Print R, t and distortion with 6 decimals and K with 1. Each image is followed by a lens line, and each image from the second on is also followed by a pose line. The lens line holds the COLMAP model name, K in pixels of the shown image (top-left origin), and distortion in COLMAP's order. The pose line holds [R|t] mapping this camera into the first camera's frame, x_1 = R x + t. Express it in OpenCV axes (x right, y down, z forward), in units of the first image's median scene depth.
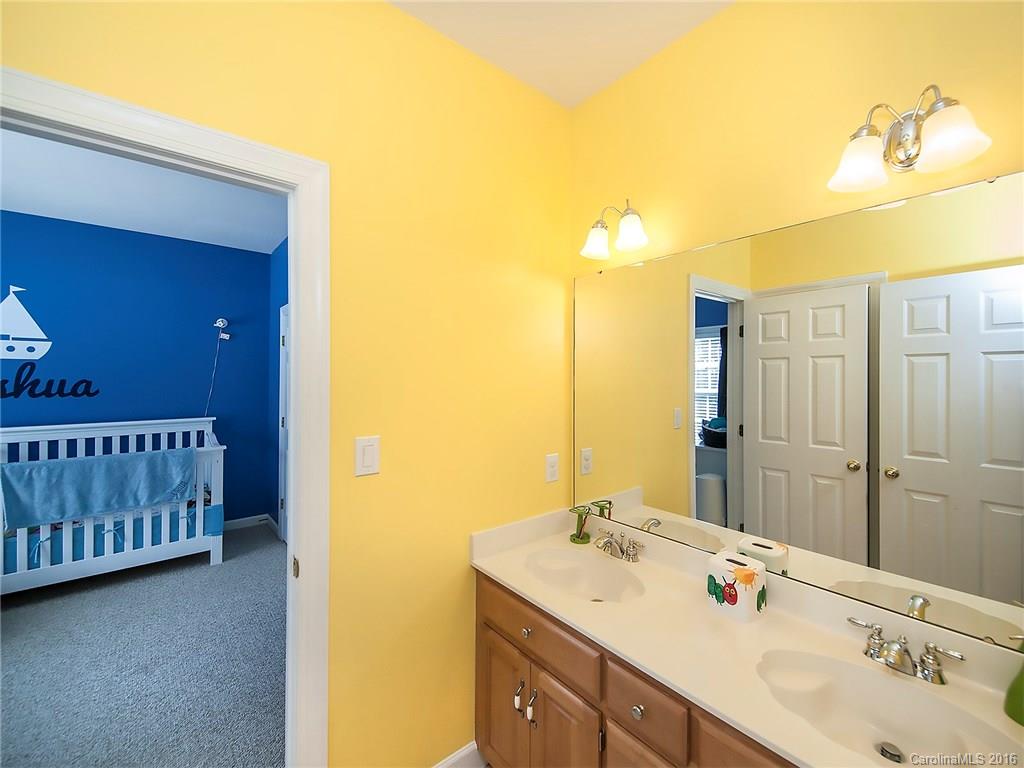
lens RADIAL K [[418.7, 0, 510.6], [0, 418.7, 372.6], [0, 0, 1]] dist [-0.000552, -0.000082]
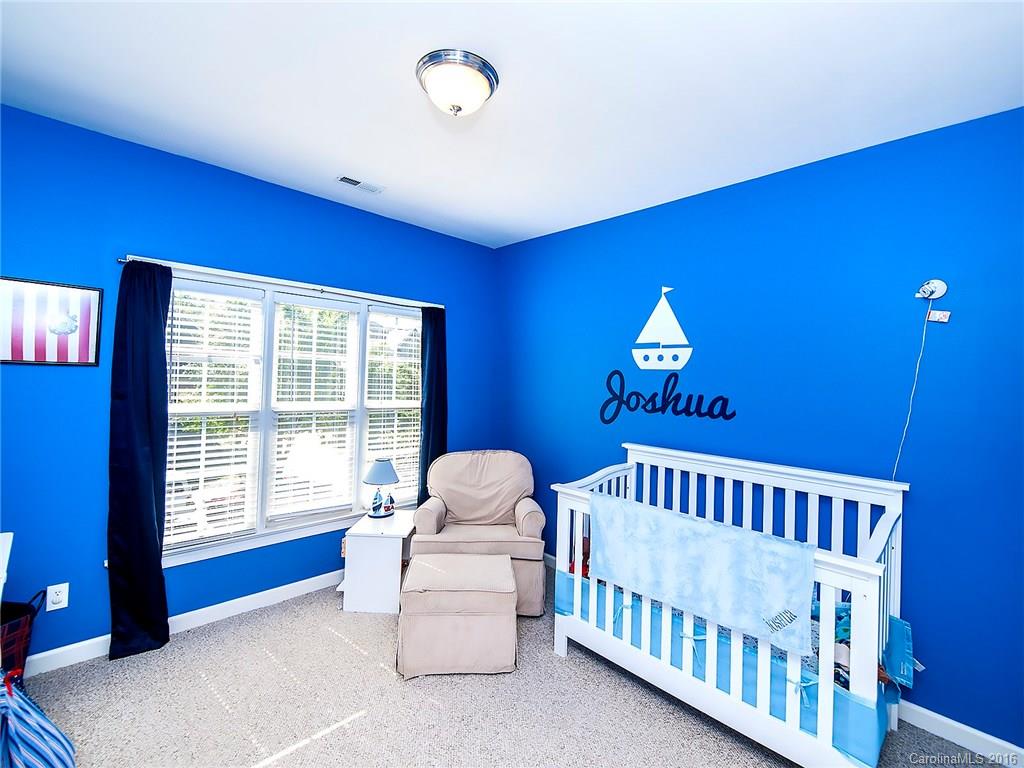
lens RADIAL K [[450.9, 0, 510.9], [0, 450.9, 377.1], [0, 0, 1]] dist [0.018934, -0.000008]
pose [[0.077080, -0.001153, -0.997024, -0.255839], [-0.027864, 0.999606, -0.003310, -0.004237], [0.996635, 0.028036, 0.077017, 0.591233]]
